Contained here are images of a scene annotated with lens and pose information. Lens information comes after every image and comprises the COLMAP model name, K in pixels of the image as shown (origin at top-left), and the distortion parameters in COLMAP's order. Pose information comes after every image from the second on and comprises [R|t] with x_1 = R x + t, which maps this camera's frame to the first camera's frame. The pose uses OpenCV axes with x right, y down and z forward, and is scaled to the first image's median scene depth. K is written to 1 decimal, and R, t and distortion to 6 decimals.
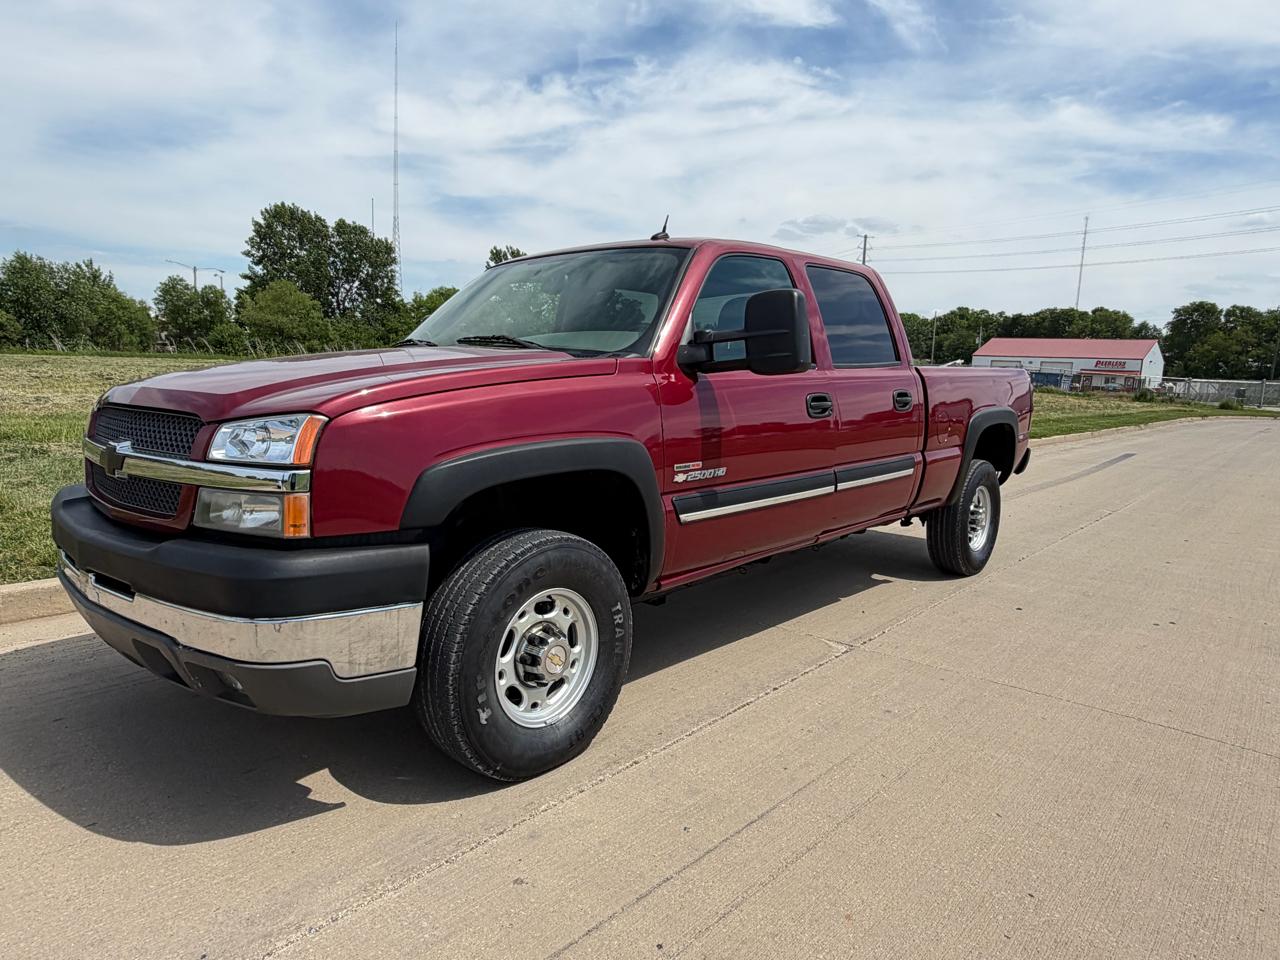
lens RADIAL K [[863.5, 0, 634.4], [0, 863.5, 471.6], [0, 0, 1]] dist [-0.003233, 0.001322]
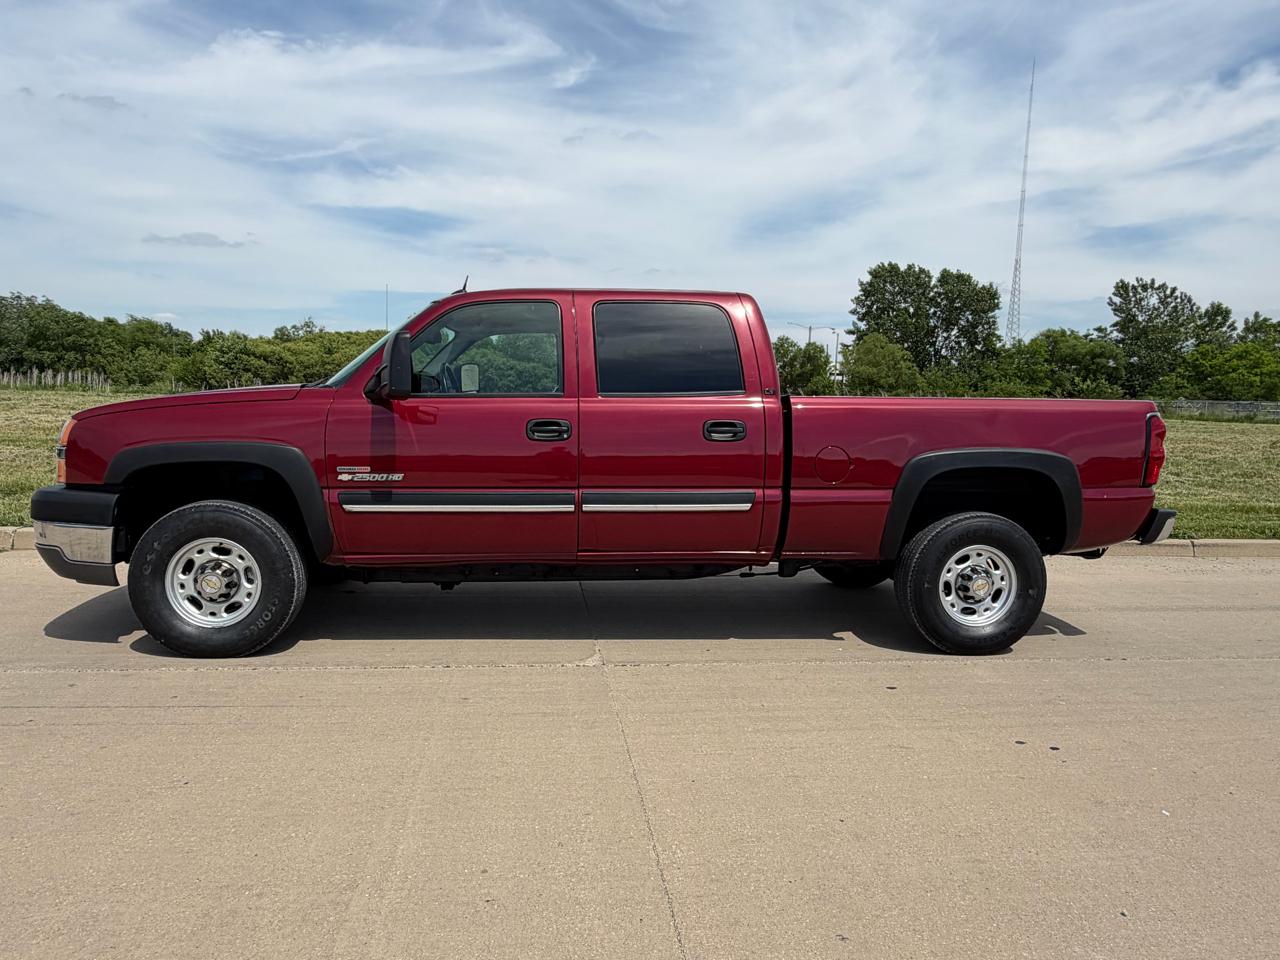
lens RADIAL K [[897.2, 0, 679.9], [0, 897.2, 479.5], [0, 0, 1]] dist [0.001594, 0.001080]
pose [[0.716625, 0.049947, -0.695668, 1.102789], [-0.086951, 0.996049, -0.018057, -0.007358], [0.692018, 0.073430, 0.718136, 0.288320]]
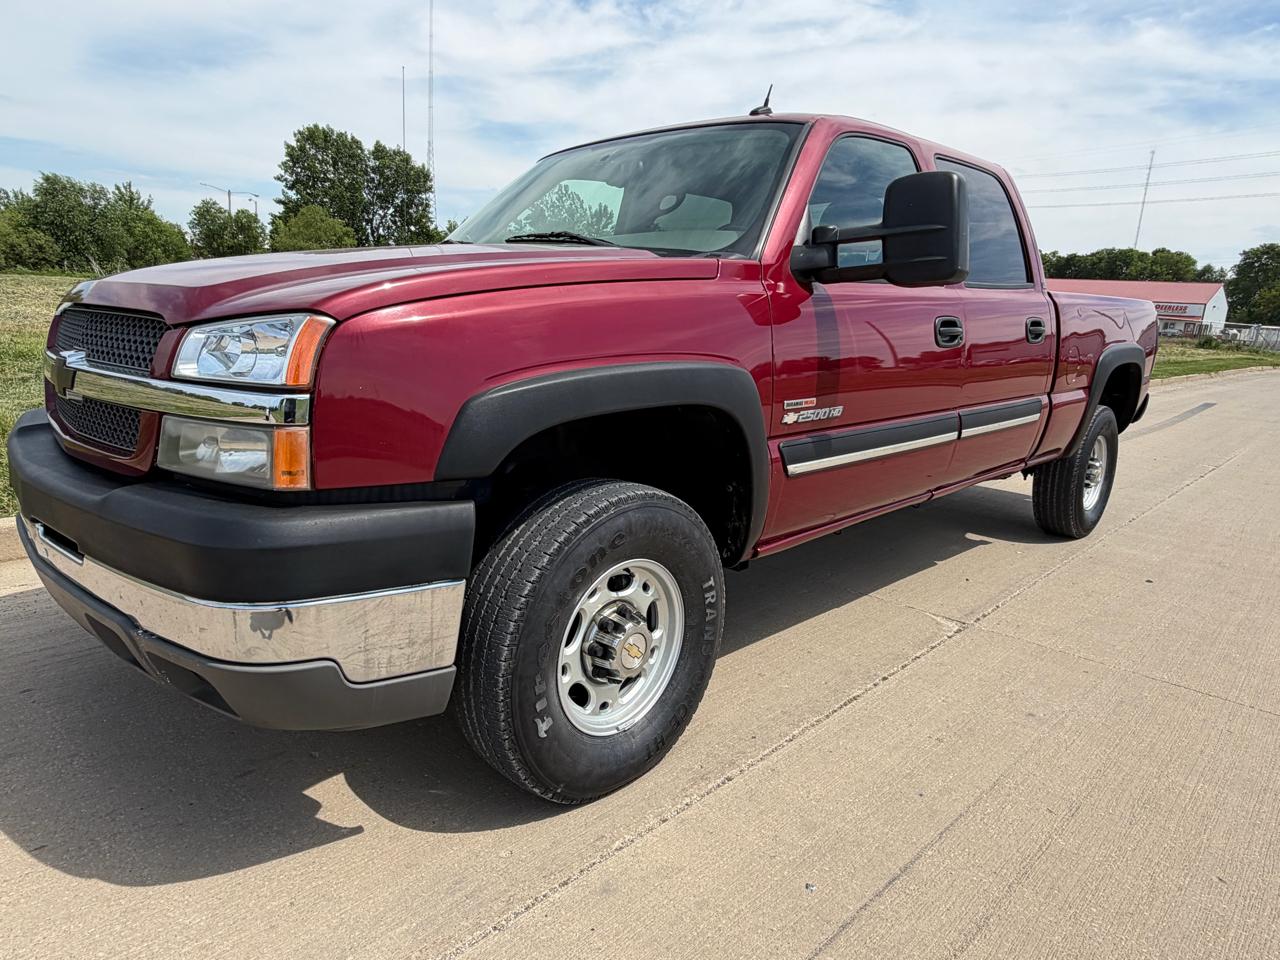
lens RADIAL K [[845.3, 0, 618.0], [0, 845.3, 482.7], [0, 0, 1]] dist [-0.000271, 0.000435]
pose [[0.998414, 0.028919, -0.048294, -0.050427], [-0.024616, 0.995865, 0.087445, 0.001951], [0.050623, -0.086117, 0.994998, 0.180986]]
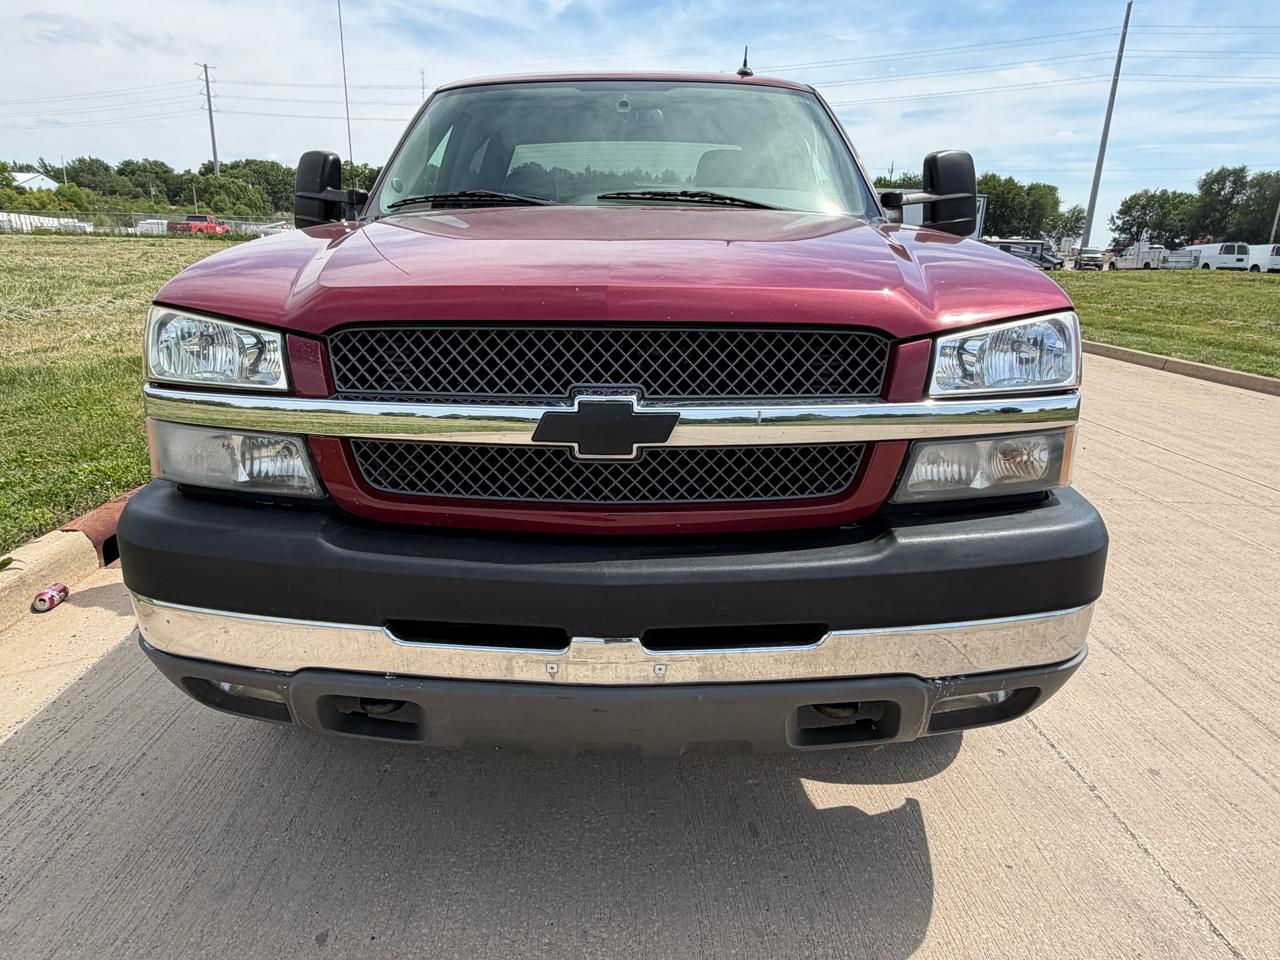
lens RADIAL K [[846.0, 0, 616.0], [0, 846.0, 472.2], [0, 0, 1]] dist [0.000323, 0.000247]
pose [[0.742227, -0.196431, 0.640713, -0.635185], [0.083885, 0.975790, 0.201984, -0.062459], [-0.664877, -0.096172, 0.740735, 0.402196]]
